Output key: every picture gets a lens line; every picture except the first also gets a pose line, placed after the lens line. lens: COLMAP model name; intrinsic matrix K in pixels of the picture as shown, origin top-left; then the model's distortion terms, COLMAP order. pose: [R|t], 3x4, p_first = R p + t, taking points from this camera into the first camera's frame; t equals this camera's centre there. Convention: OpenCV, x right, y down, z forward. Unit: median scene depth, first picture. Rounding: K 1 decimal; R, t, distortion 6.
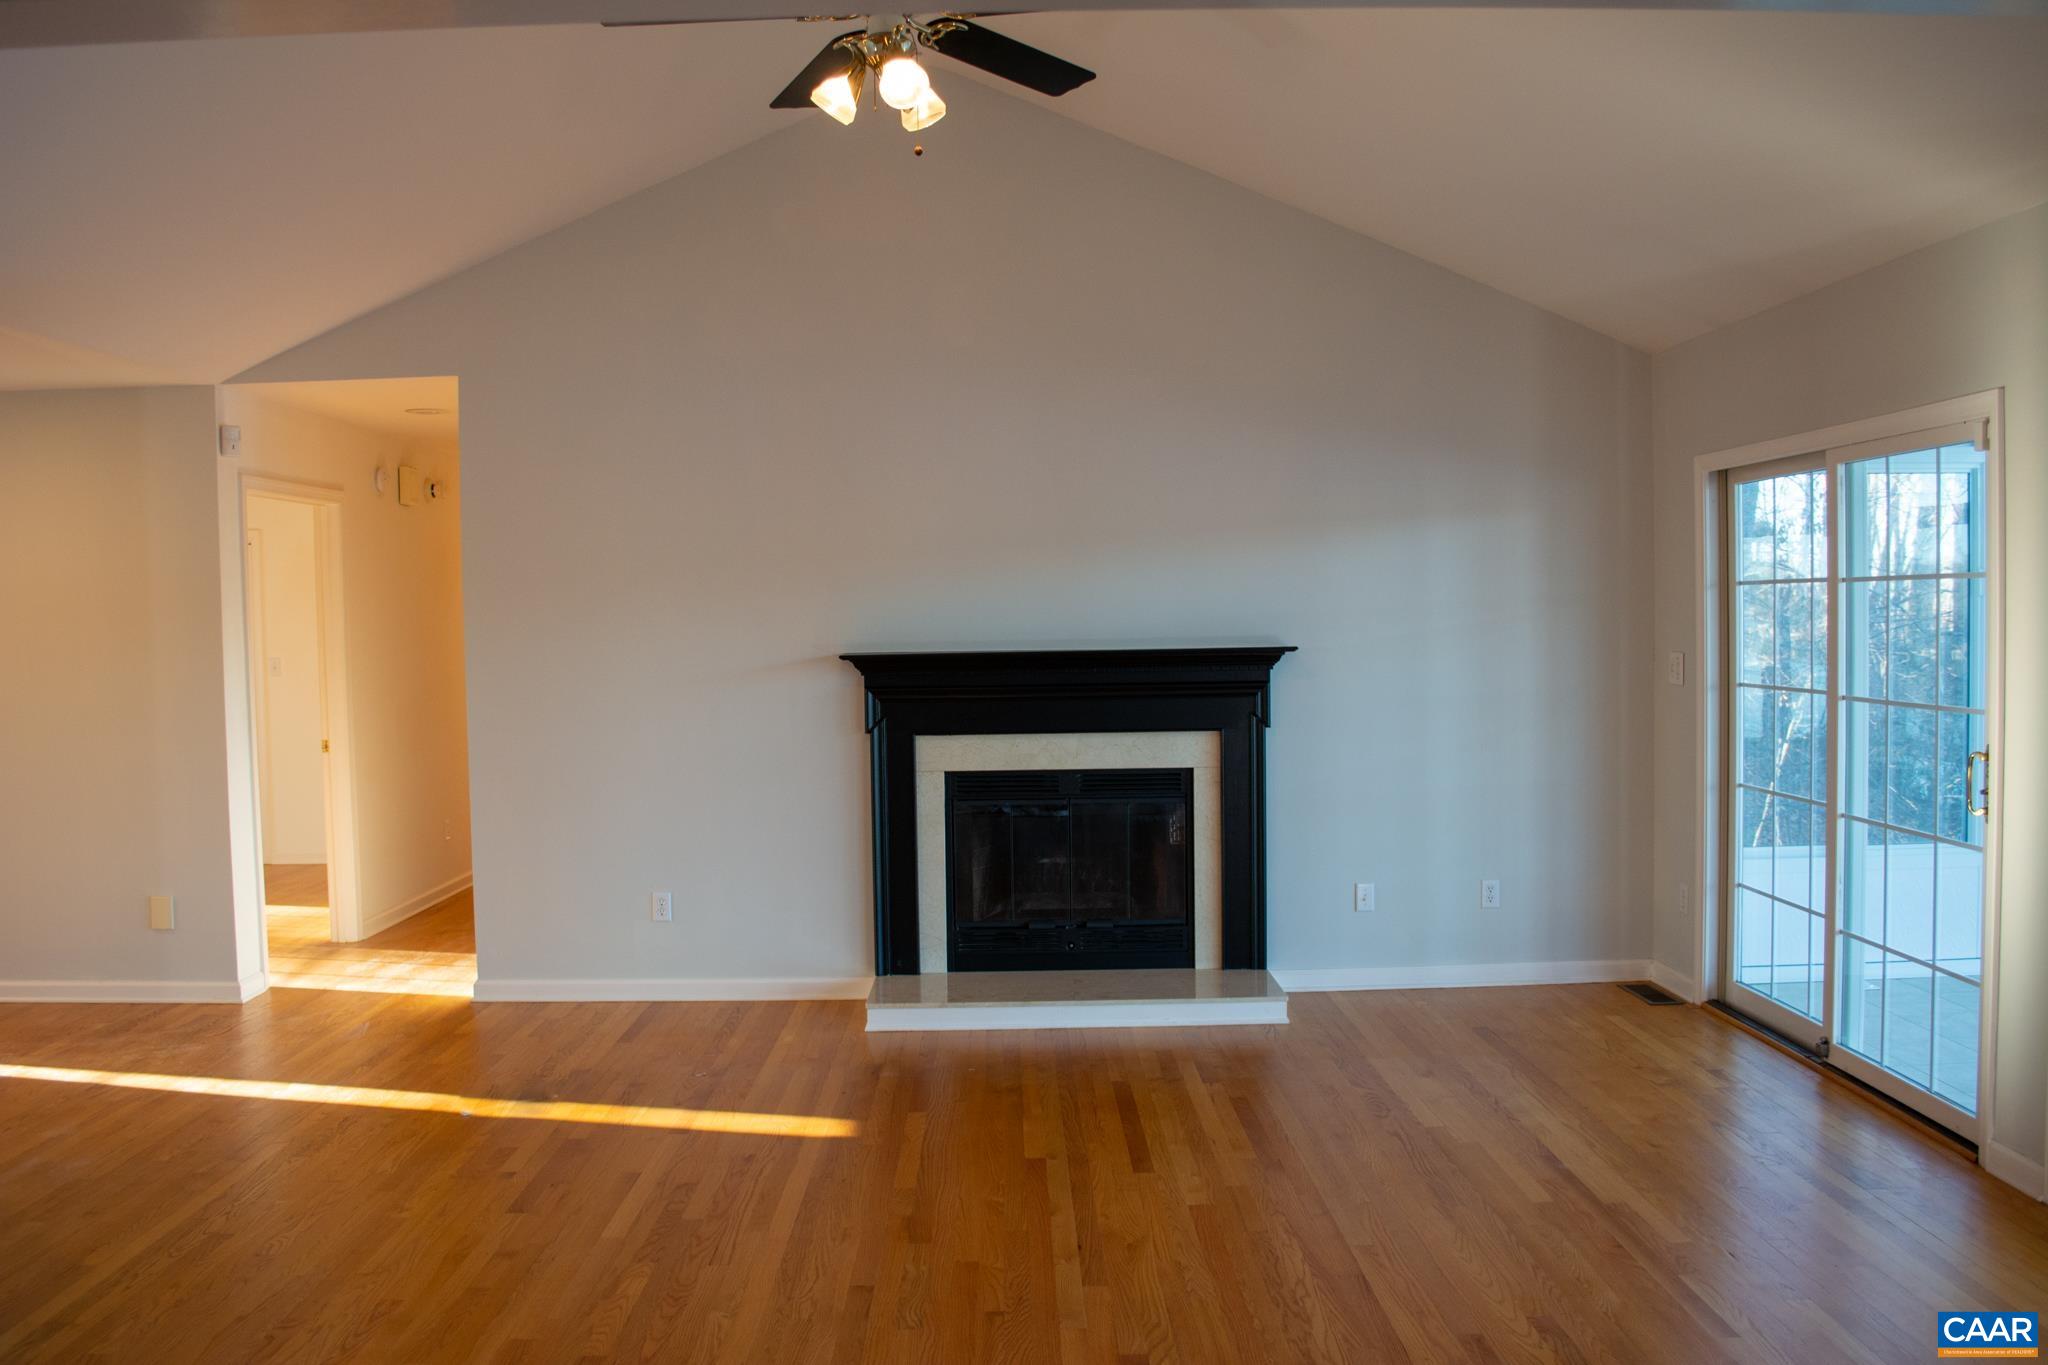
lens RADIAL K [[1705.4, 0, 1018.4], [0, 1705.4, 677.7], [0, 0, 1]] dist [-0.108675, 0.008793]
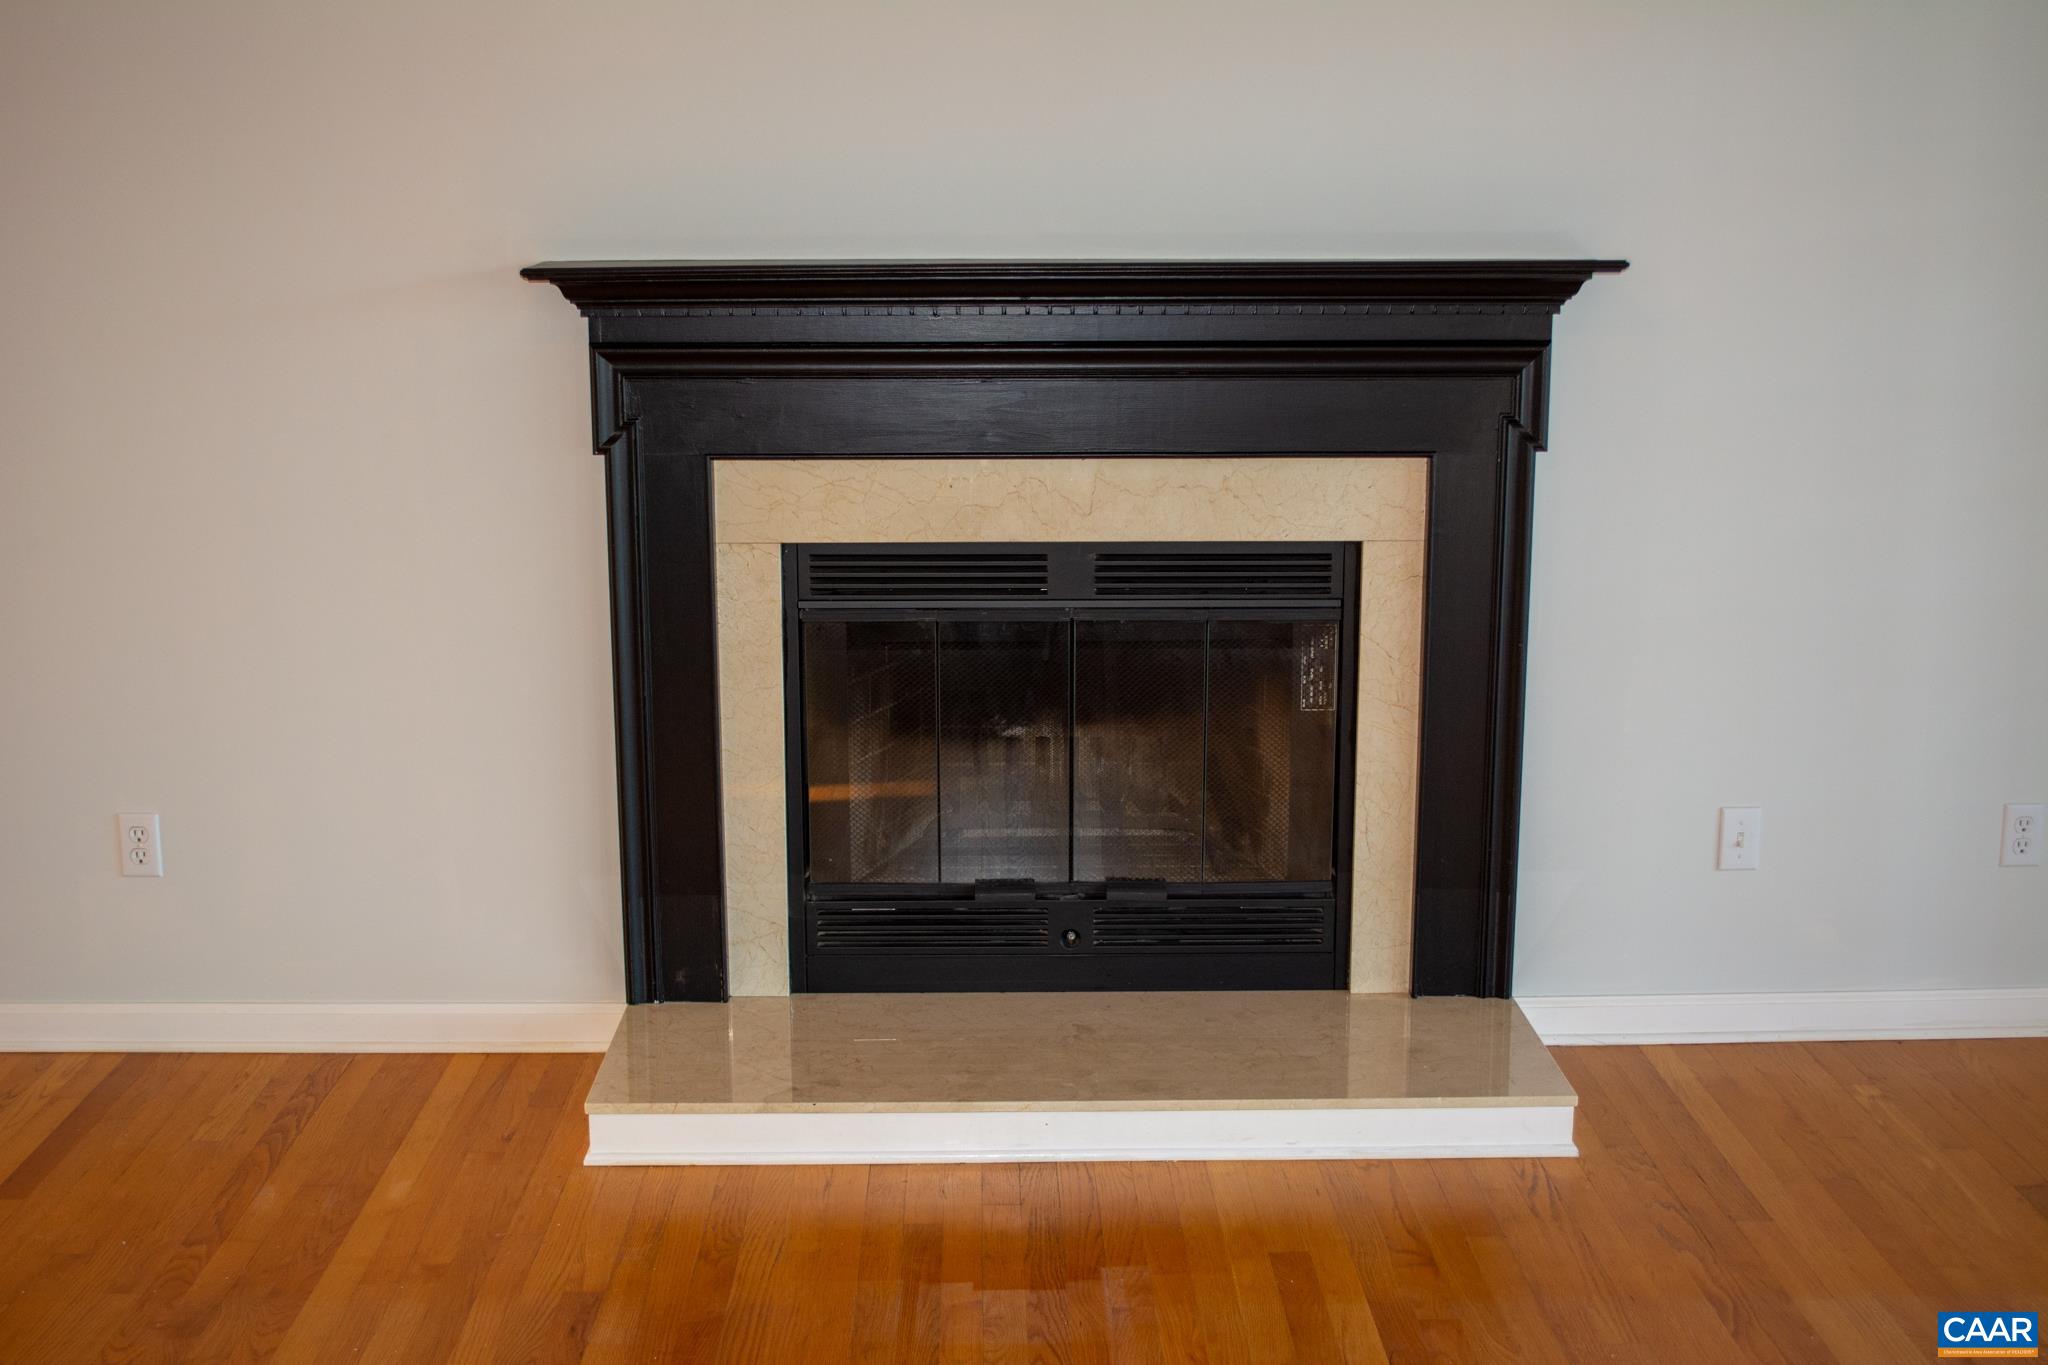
lens RADIAL K [[2467.5, 0, 1024.0], [0, 2467.5, 682.5], [0, 0, 1]] dist [-0.078100, 0.050950]
pose [[0.999896, 0.010818, 0.009519, 0.012198], [-0.012235, 0.986343, 0.164247, -0.012927], [-0.007612, -0.164346, 0.986373, 0.384725]]
